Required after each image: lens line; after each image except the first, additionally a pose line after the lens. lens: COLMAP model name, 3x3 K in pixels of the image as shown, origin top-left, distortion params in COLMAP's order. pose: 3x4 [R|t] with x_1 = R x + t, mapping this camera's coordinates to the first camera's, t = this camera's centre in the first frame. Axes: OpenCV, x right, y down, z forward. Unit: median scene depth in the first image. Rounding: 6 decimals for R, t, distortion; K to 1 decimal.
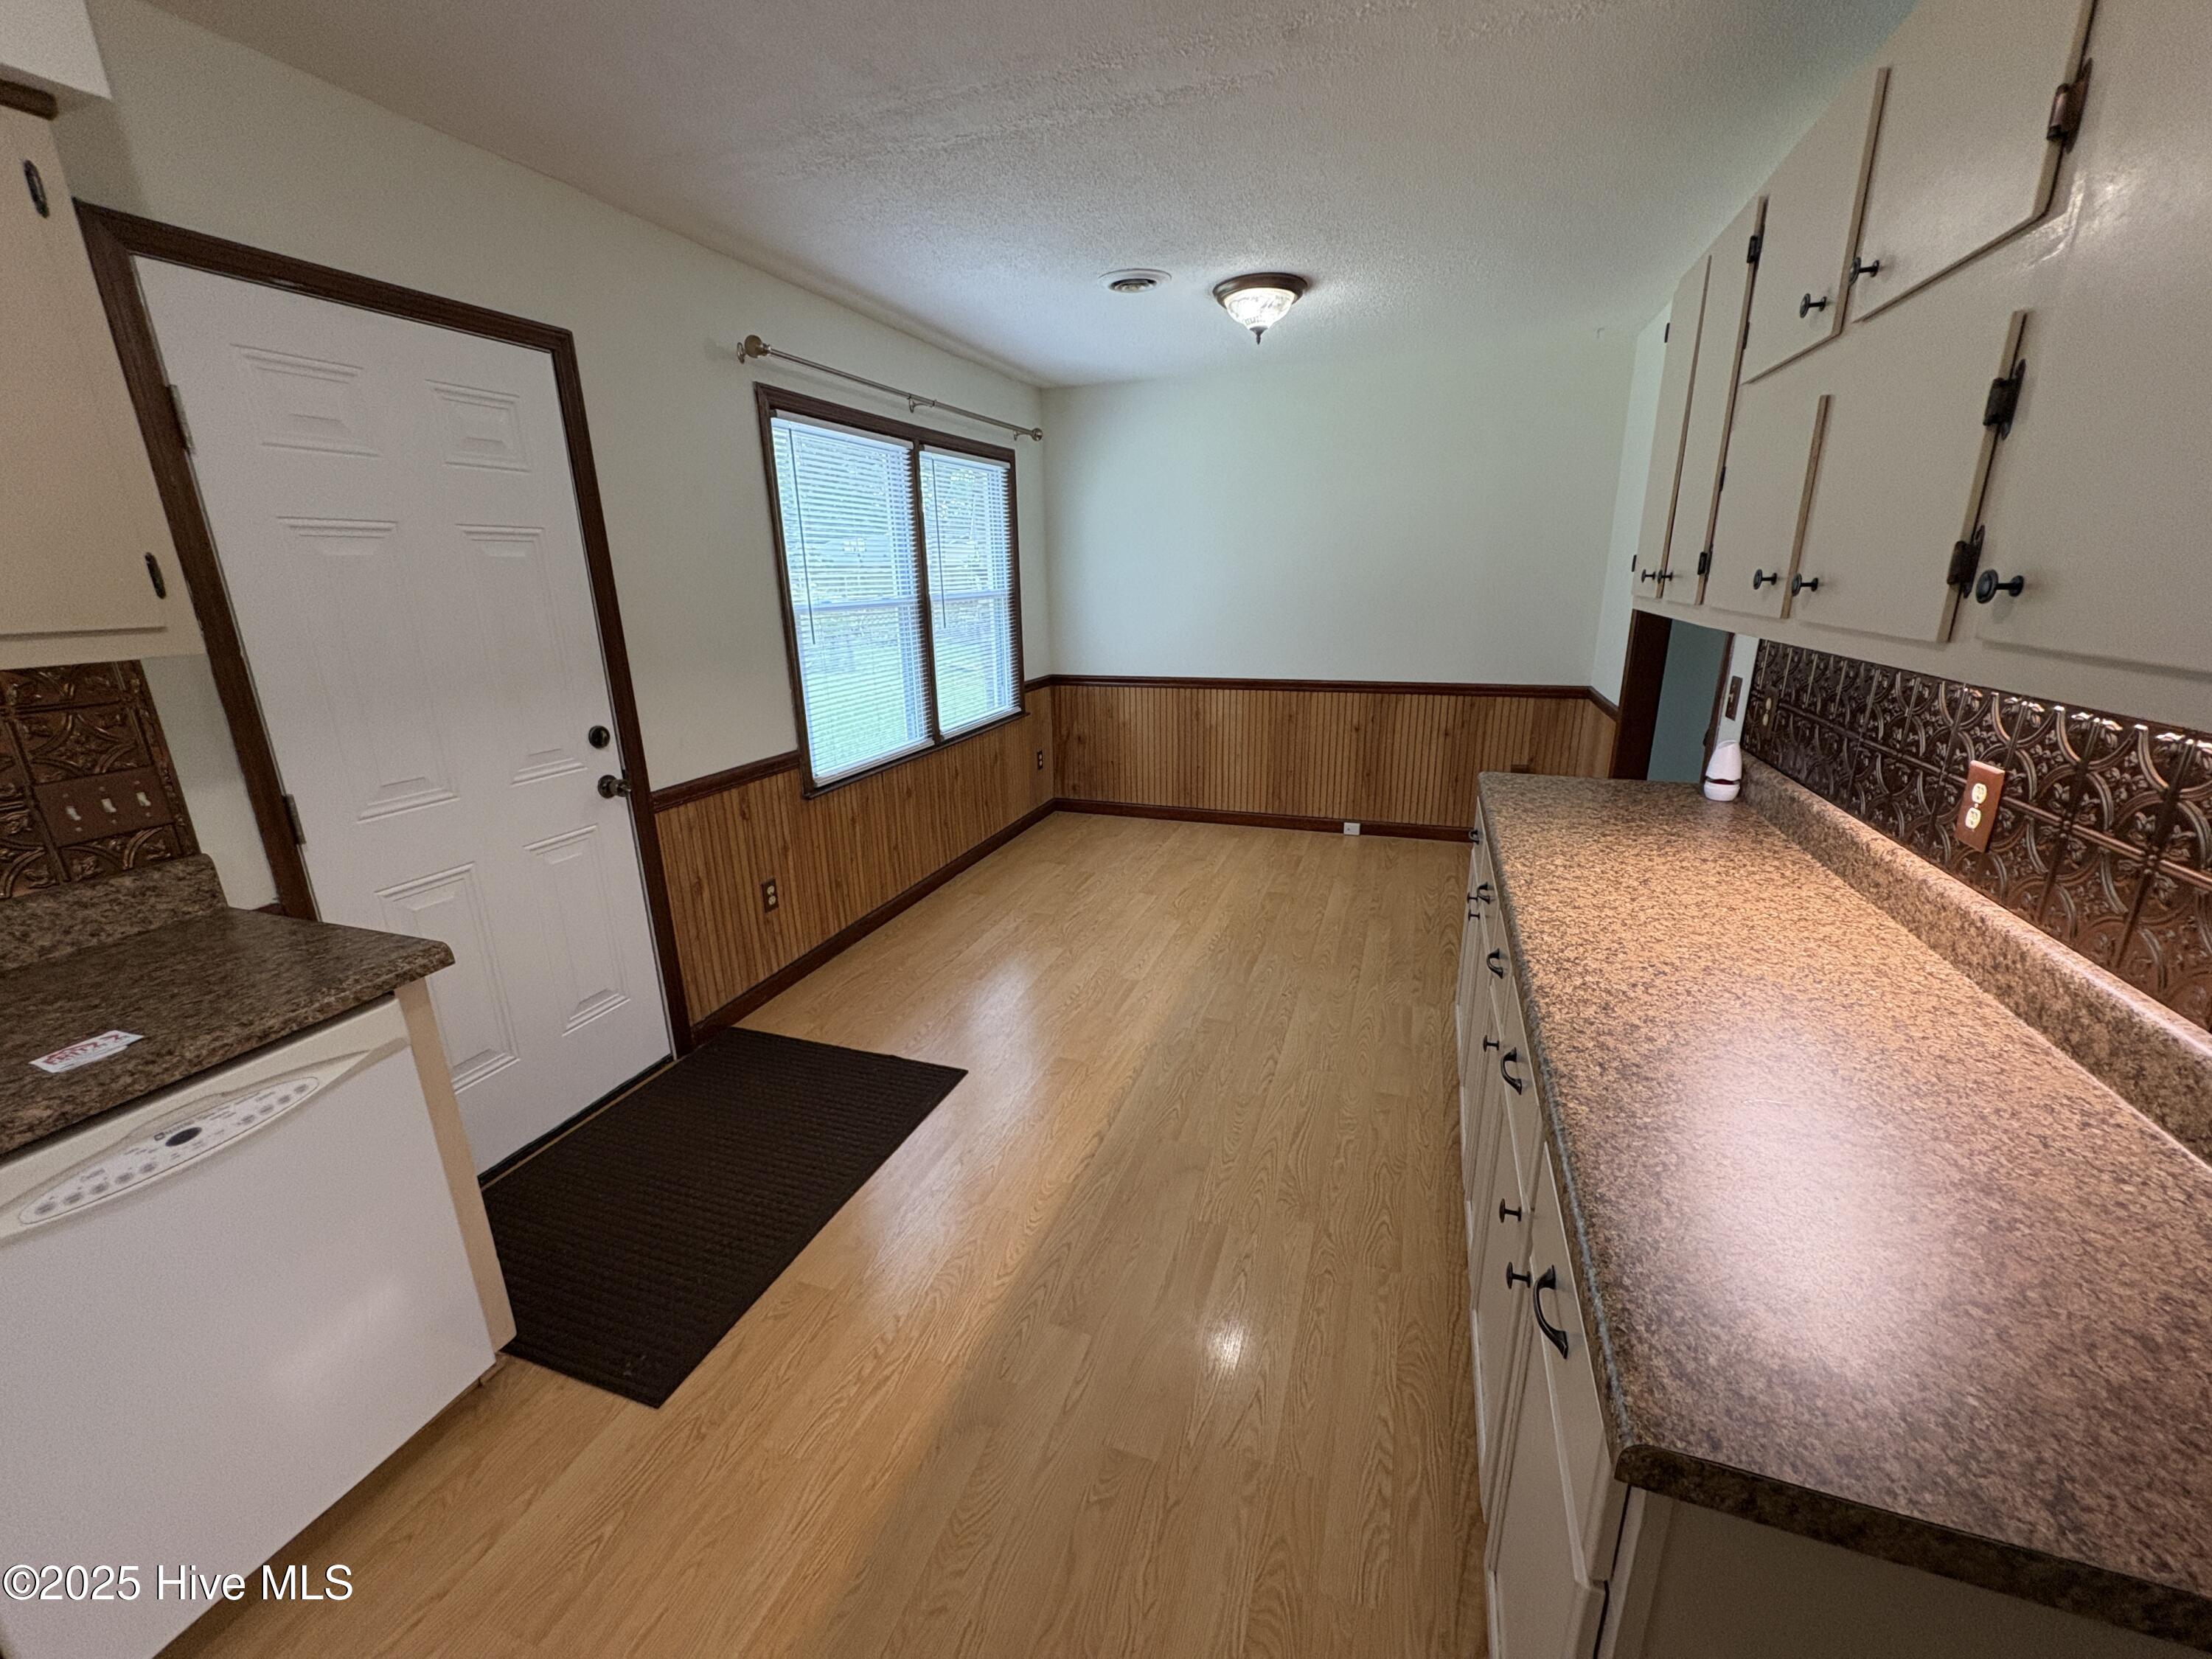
lens RADIAL K [[885.5, 0, 1105.0], [0, 885.5, 829.4], [0, 0, 1]] dist [0.001975, 0.000126]
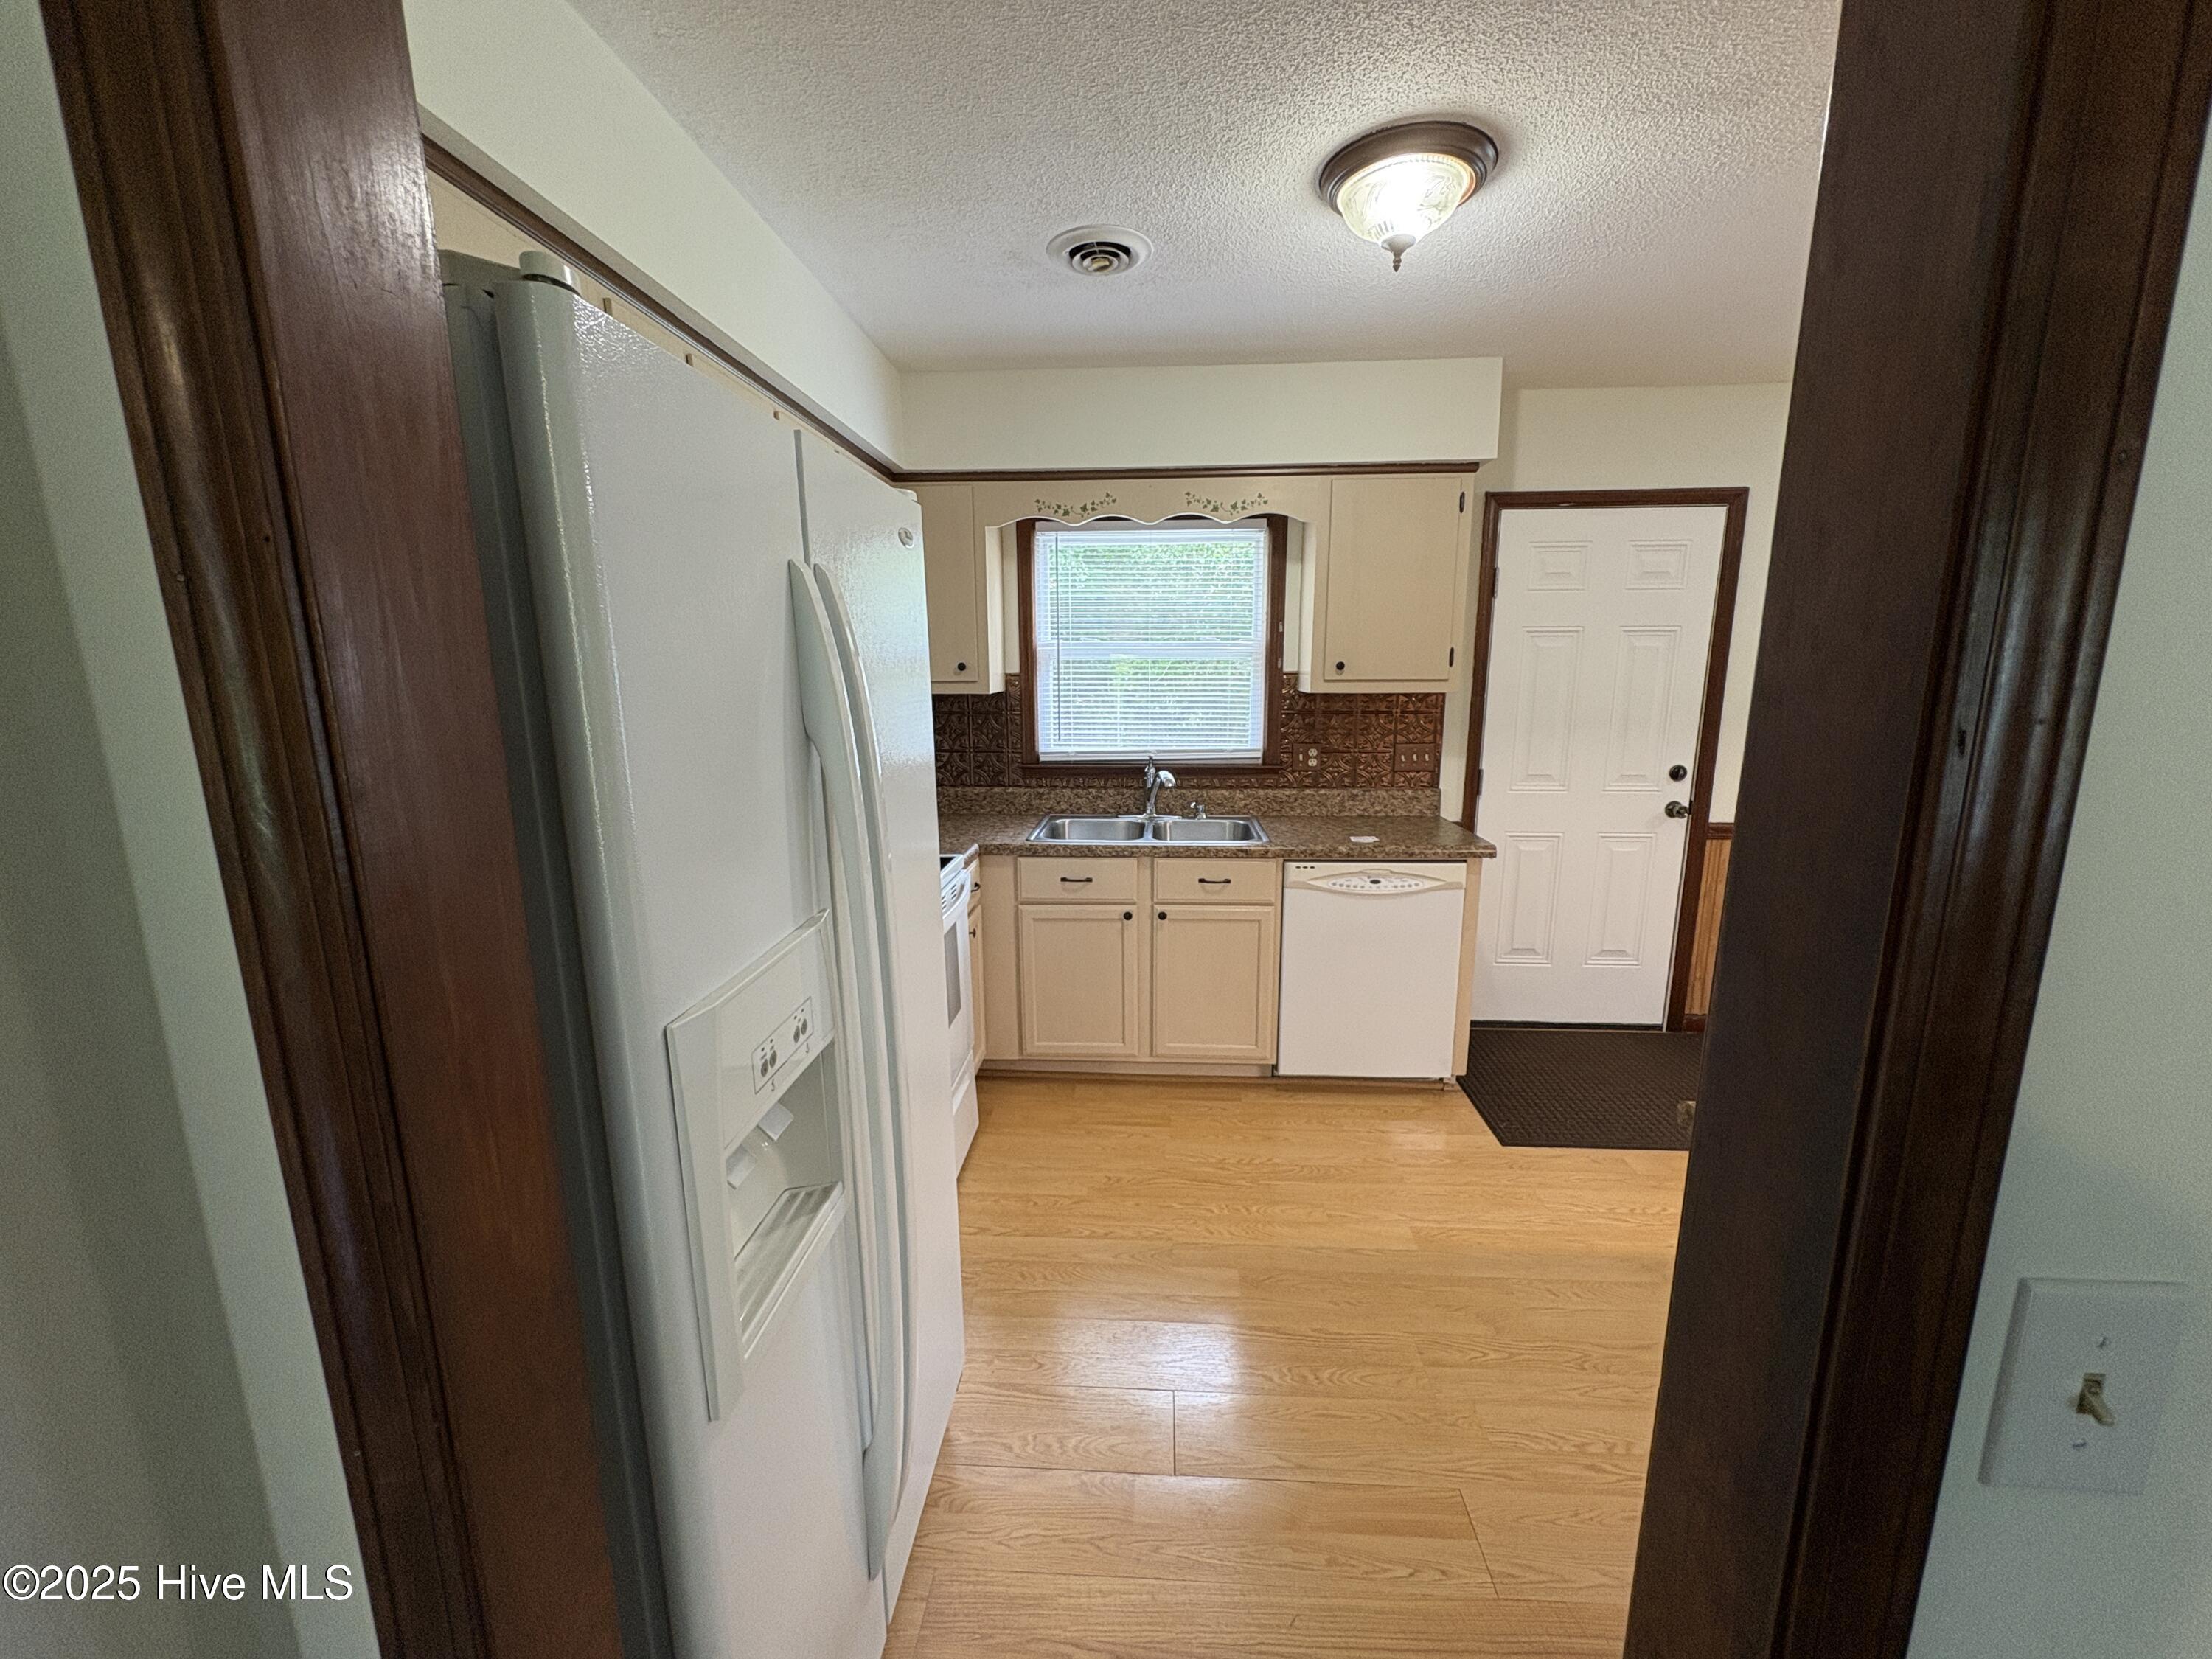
lens RADIAL K [[885.5, 0, 1107.5], [0, 885.5, 832.8], [0, 0, 1]] dist [0.001975, 0.000126]
pose [[0.277640, 0.194886, -0.940710, 0.730511], [-0.274987, 0.954357, 0.116554, 0.099186], [0.920488, 0.226323, 0.318559, -0.344490]]
